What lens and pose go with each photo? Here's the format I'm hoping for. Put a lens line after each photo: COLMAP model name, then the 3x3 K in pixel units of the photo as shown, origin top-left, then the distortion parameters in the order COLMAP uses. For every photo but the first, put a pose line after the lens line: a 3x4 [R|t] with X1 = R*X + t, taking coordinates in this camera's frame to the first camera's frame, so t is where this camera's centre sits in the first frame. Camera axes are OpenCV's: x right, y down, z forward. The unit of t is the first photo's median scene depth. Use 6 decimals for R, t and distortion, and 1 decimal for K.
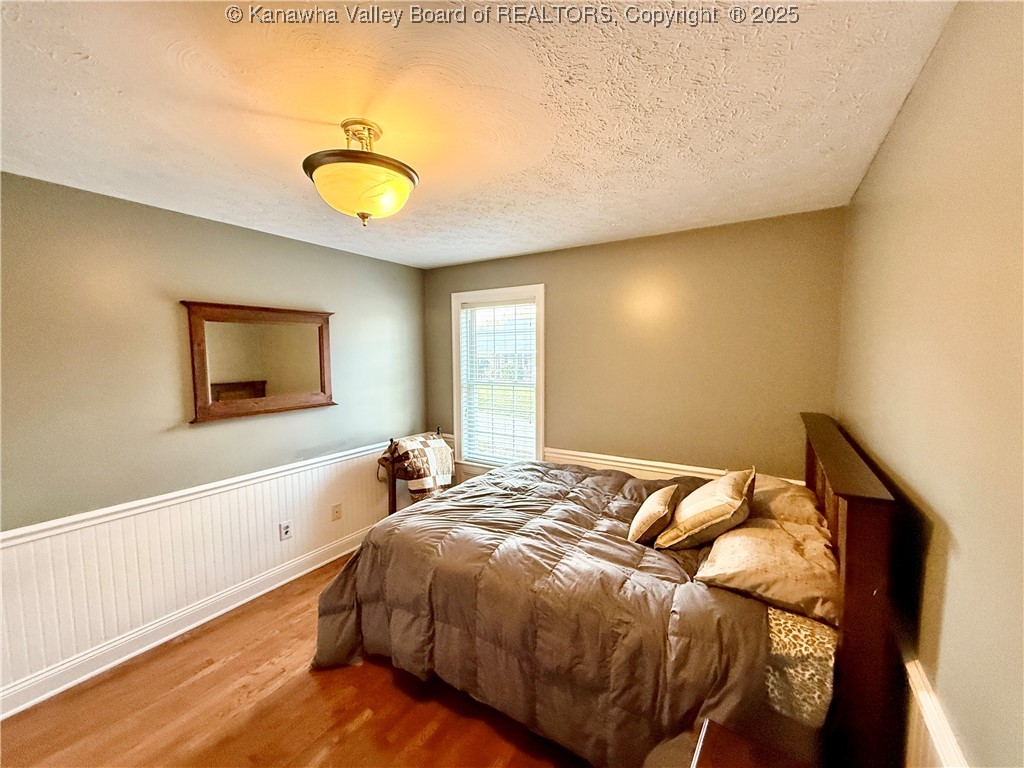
lens RADIAL K [[408.5, 0, 511.6], [0, 408.5, 385.0], [0, 0, 1]] dist [0.000007, 0.000545]
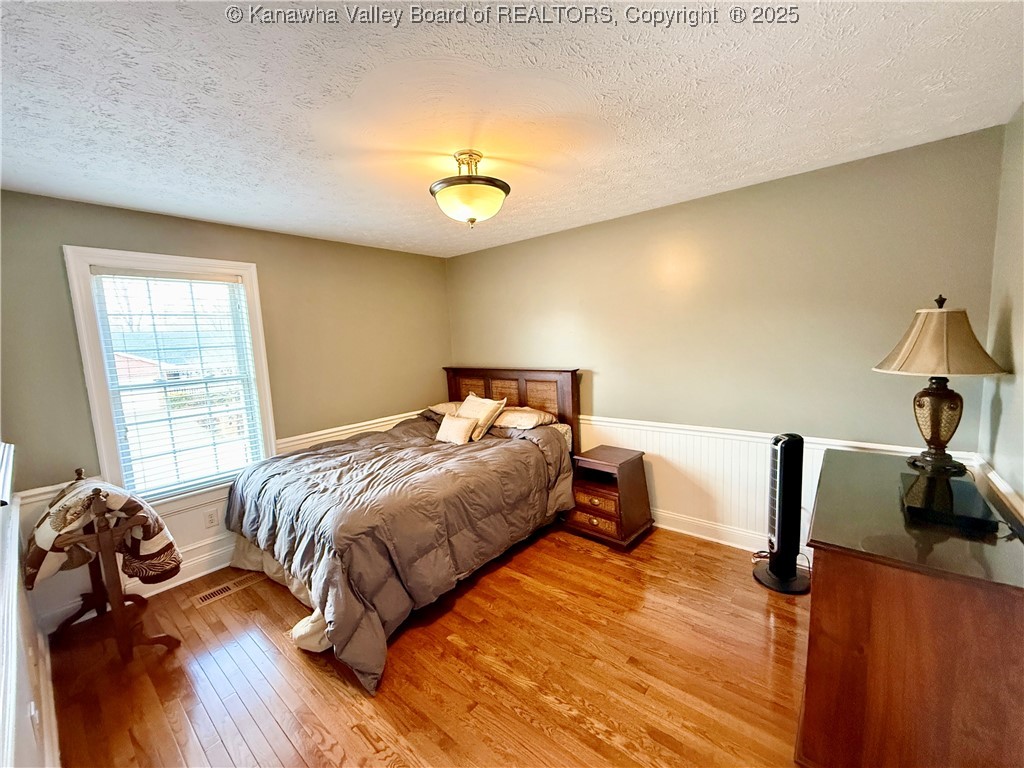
lens RADIAL K [[408.5, 0, 511.6], [0, 408.5, 385.0], [0, 0, 1]] dist [0.000007, 0.000545]
pose [[0.137190, -0.116179, 0.983708, -1.178988], [0.126215, 0.987053, 0.098972, 0.004785], [-0.982471, 0.110581, 0.150077, 0.496439]]
